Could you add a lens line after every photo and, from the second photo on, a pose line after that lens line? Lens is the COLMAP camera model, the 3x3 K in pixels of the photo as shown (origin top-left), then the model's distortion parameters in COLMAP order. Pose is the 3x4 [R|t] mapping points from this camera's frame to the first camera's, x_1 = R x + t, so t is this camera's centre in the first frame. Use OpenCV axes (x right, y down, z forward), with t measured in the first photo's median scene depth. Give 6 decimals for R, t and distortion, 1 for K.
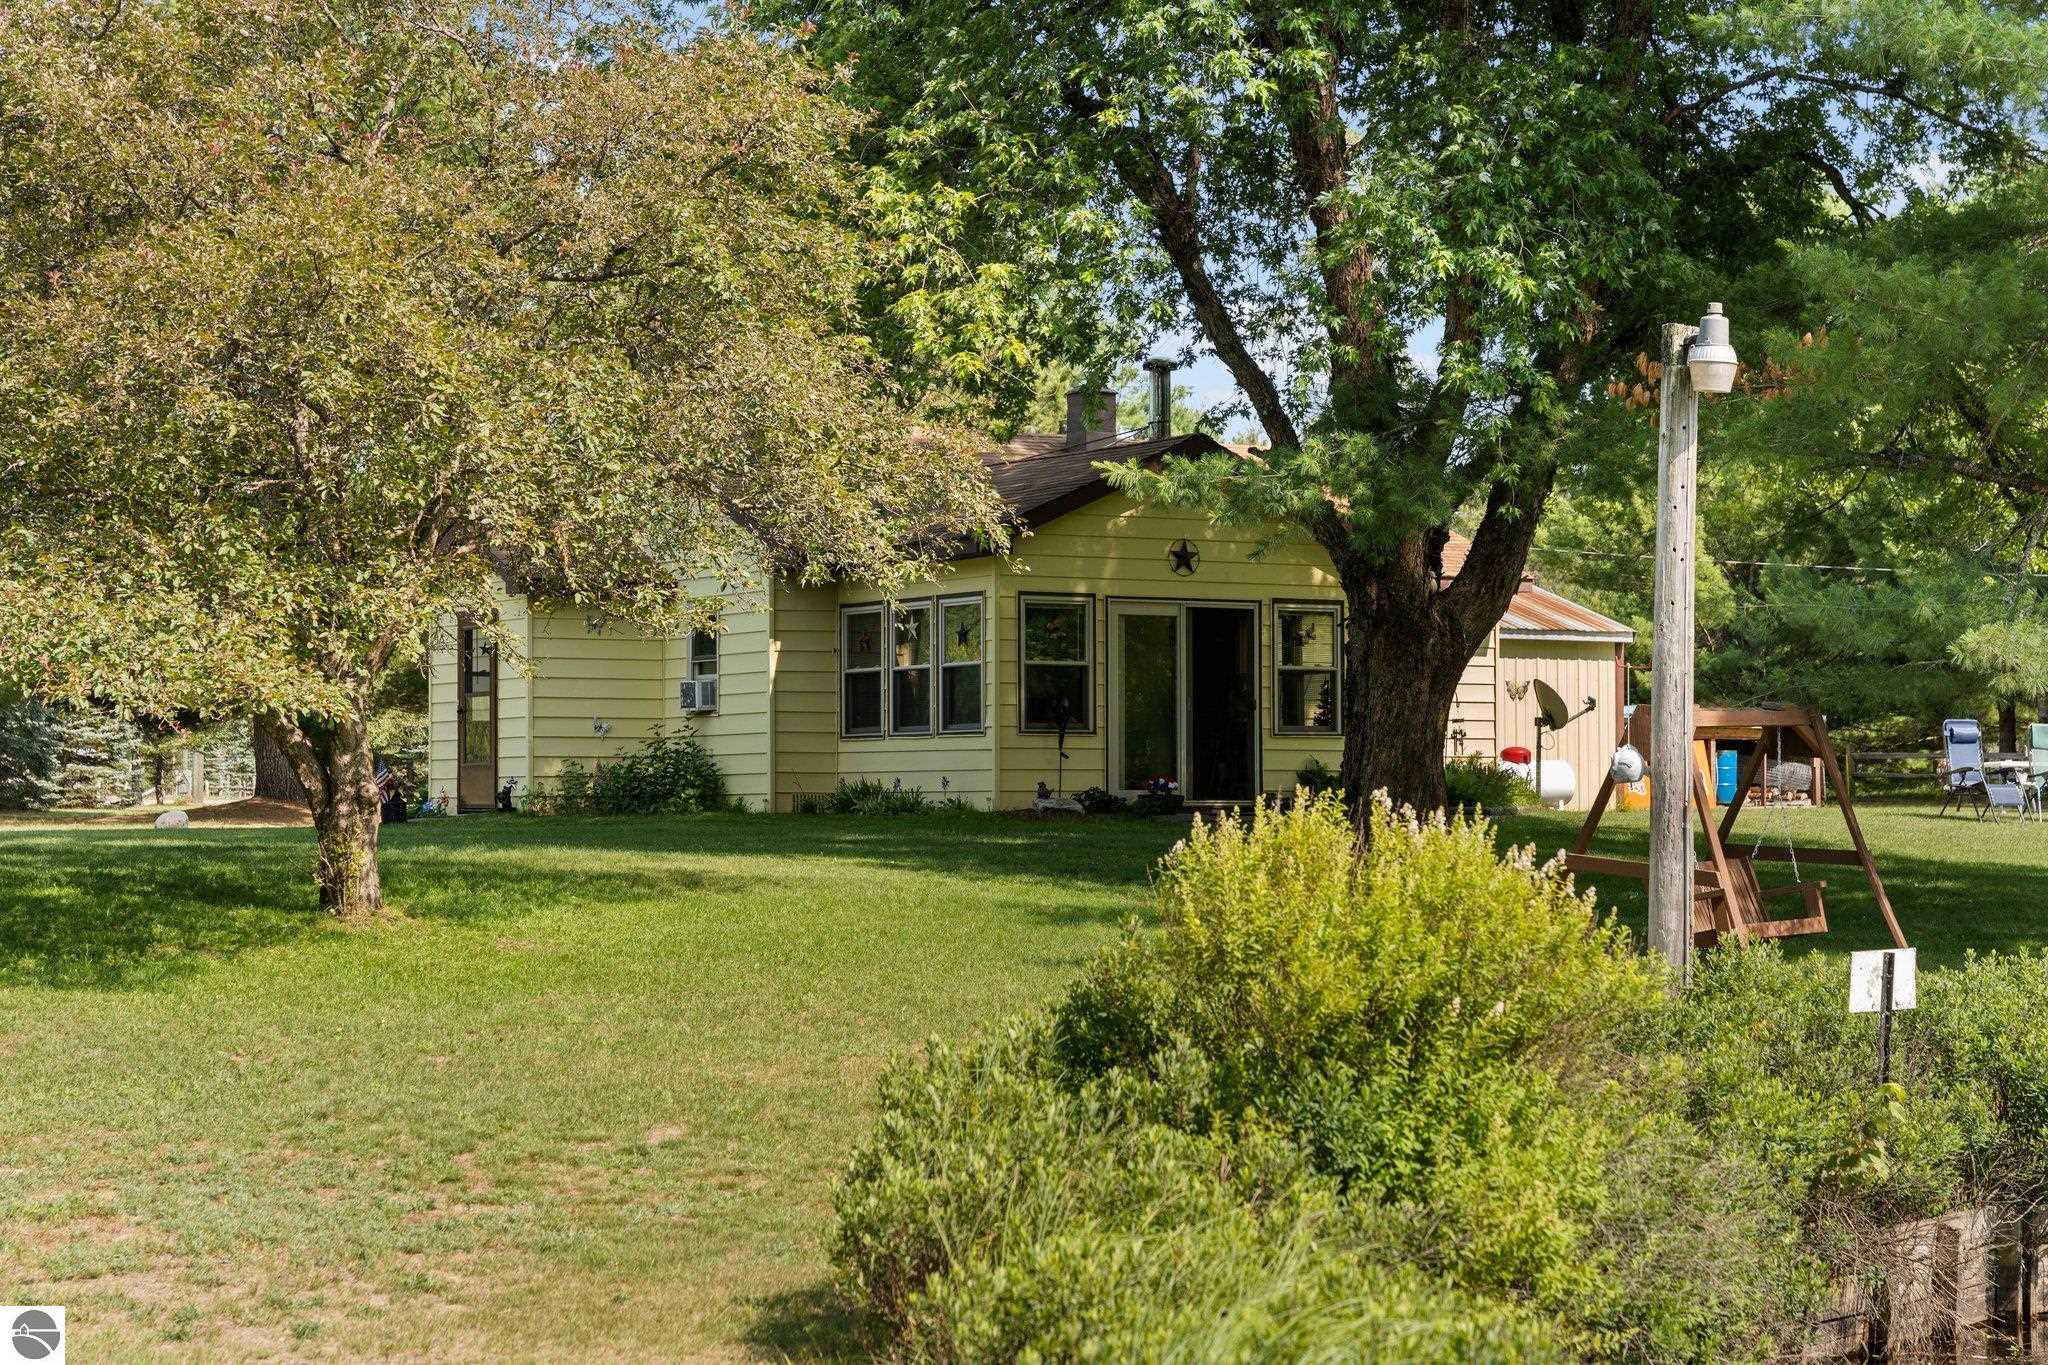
lens RADIAL K [[3924.5, 0, 1016.5], [0, 3924.5, 682.4], [0, 0, 1]] dist [-0.060710, 0.000000]
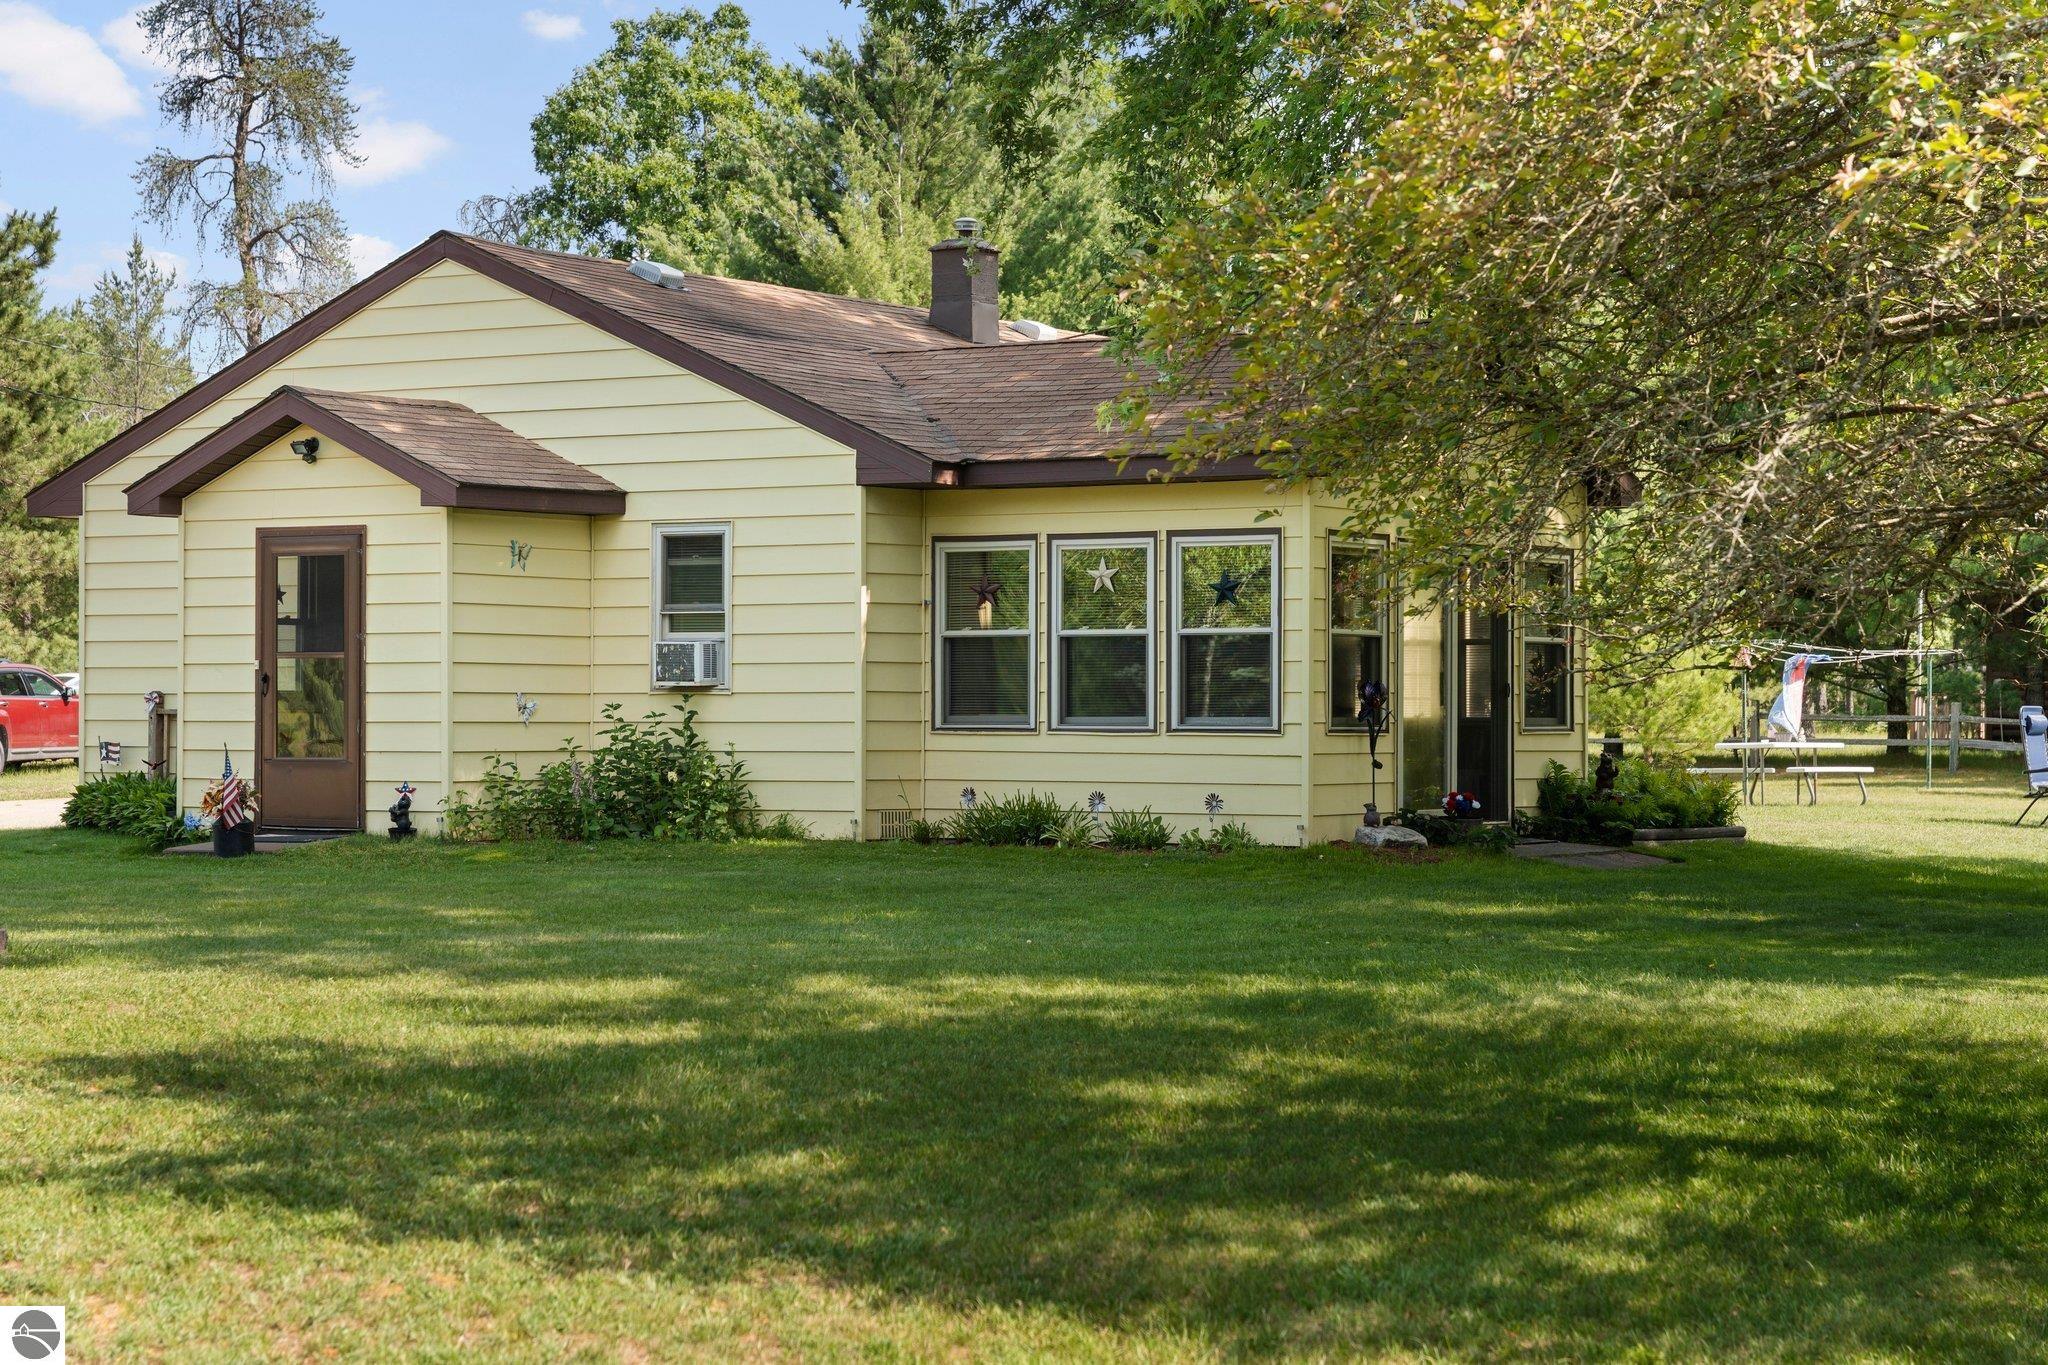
lens RADIAL K [[3924.5, 0, 1024.6], [0, 3924.5, 680.0], [0, 0, 1]] dist [-0.060710, 0.000000]
pose [[0.908911, 0.009538, 0.416881, -0.328935], [-0.019405, 0.999623, 0.019439, -0.008581], [-0.416538, -0.025758, 0.908753, 0.376061]]
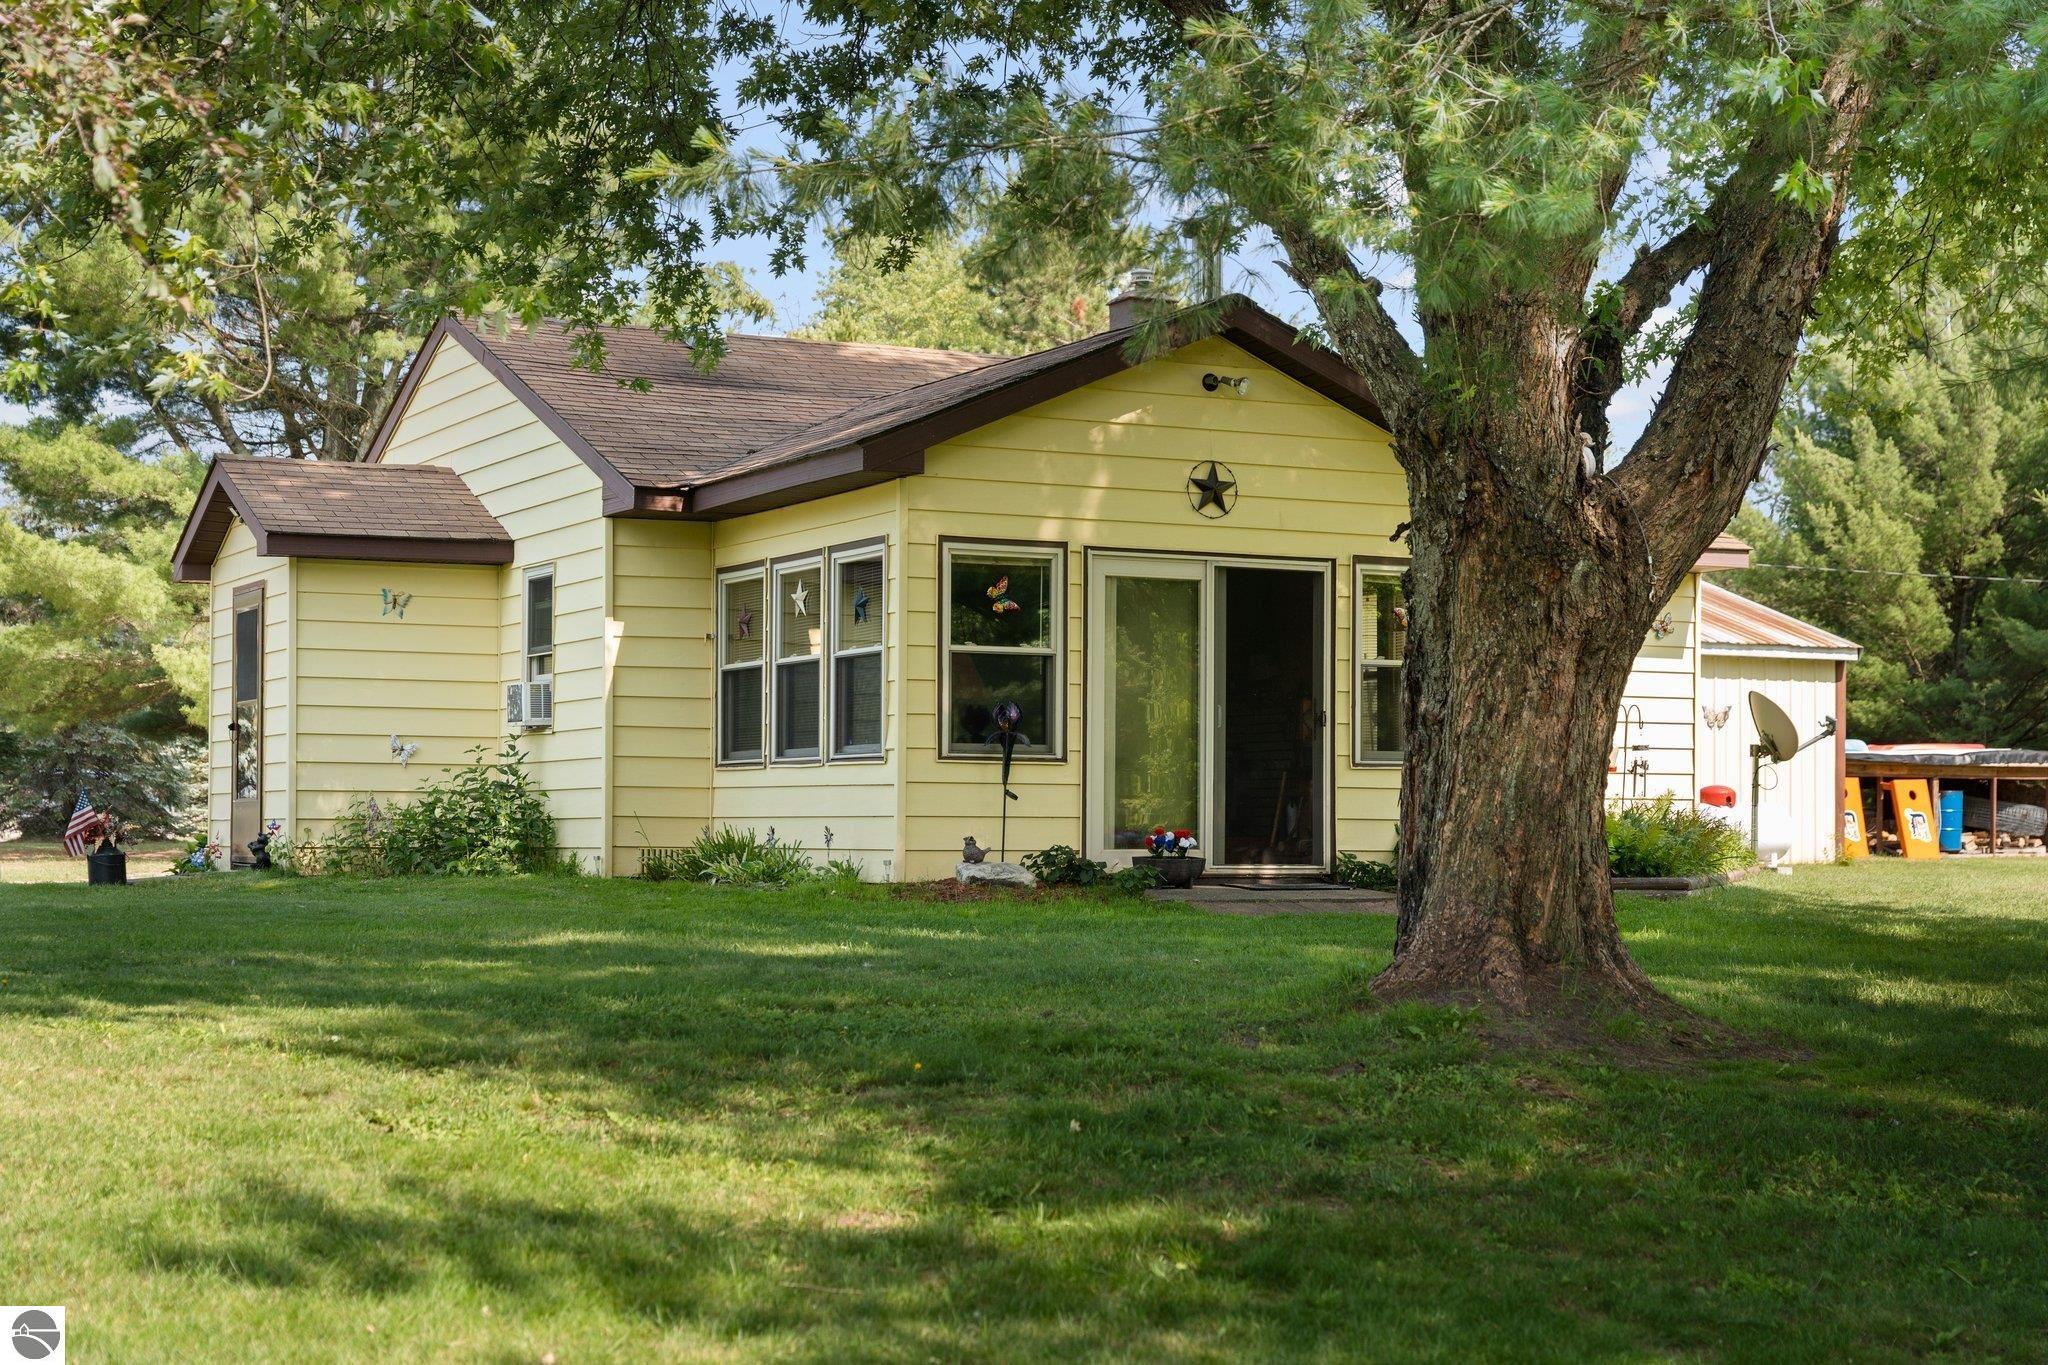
lens RADIAL K [[3154.1, 0, 1036.0], [0, 3154.1, 686.6], [0, 0, 1]] dist [-0.002116, 0.000000]
pose [[0.996868, 0.003903, -0.078987, 0.054622], [-0.004987, 0.999896, -0.013519, 0.007799], [0.078926, 0.013870, 0.996784, 0.477744]]
